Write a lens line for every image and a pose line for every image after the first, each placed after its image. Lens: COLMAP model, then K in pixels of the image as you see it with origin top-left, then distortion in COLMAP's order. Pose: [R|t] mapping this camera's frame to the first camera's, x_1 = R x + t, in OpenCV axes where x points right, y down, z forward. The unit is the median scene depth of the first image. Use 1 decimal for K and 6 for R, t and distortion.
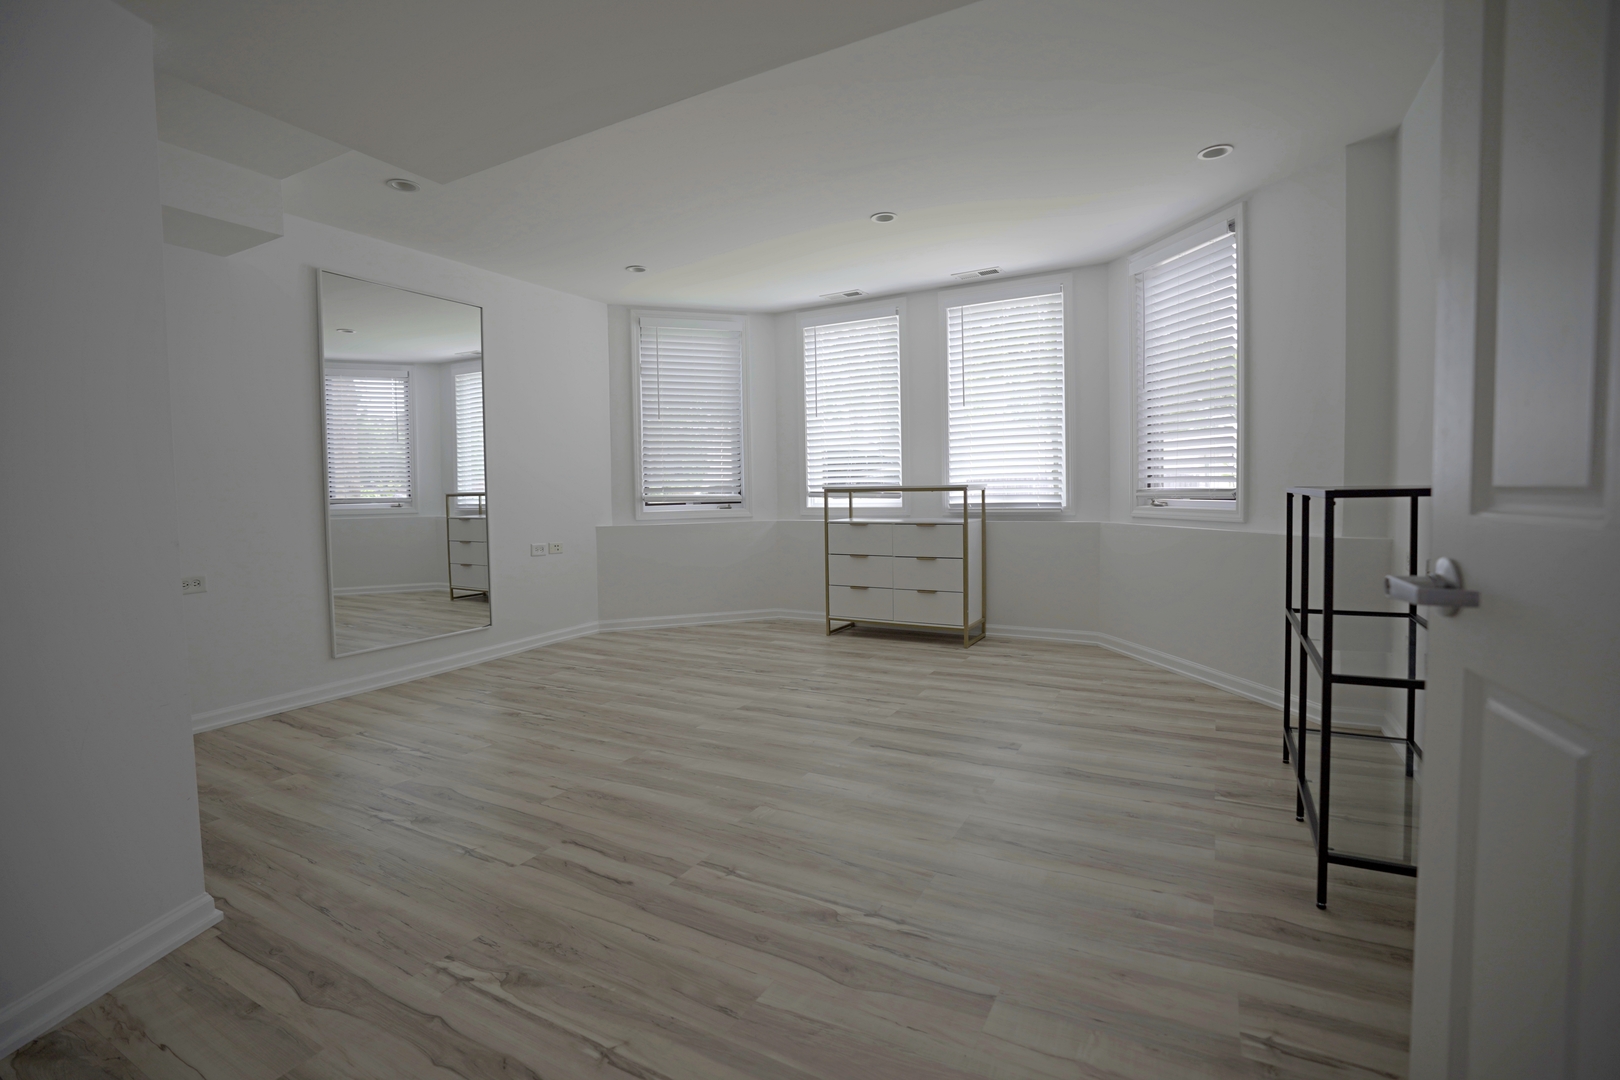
lens RADIAL K [[743.6, 0, 812.2], [0, 743.6, 529.0], [0, 0, 1]] dist [-0.053469, 0.015660]
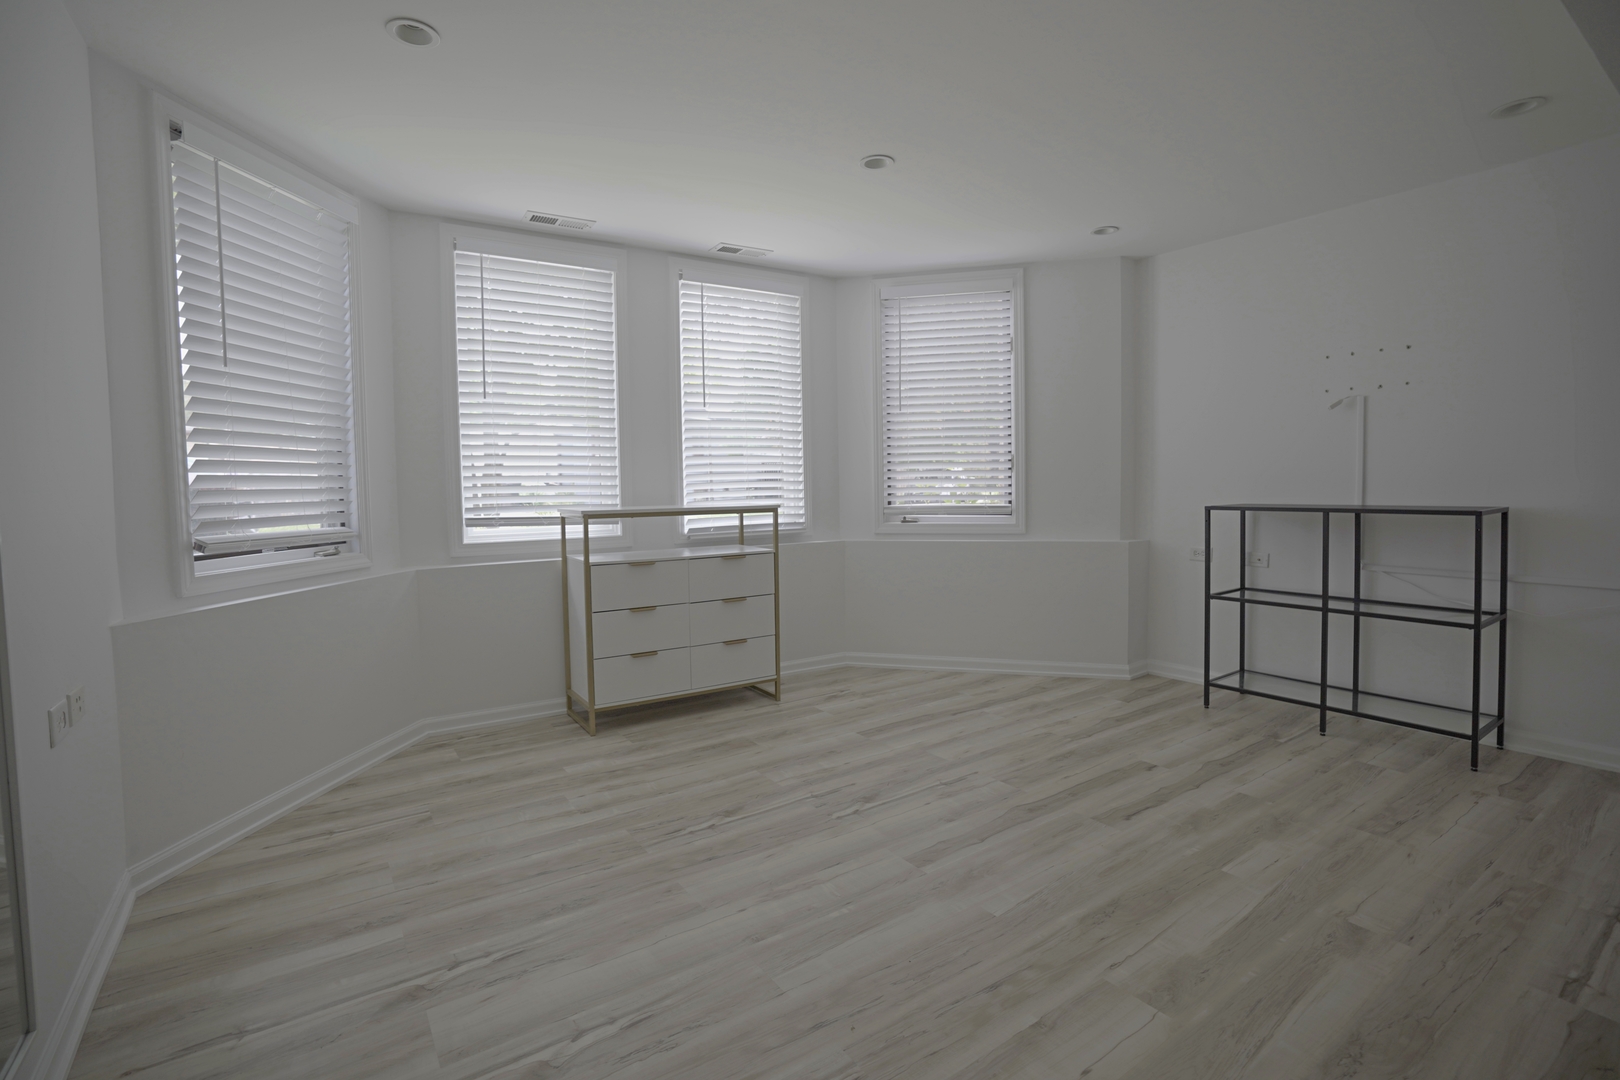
lens RADIAL K [[743.6, 0, 805.6], [0, 743.6, 530.1], [0, 0, 1]] dist [-0.053469, 0.015660]
pose [[0.461846, -0.044718, 0.885832, -0.497311], [0.054827, 0.998258, 0.021808, -0.045928], [-0.885264, 0.038496, 0.463493, 0.566153]]
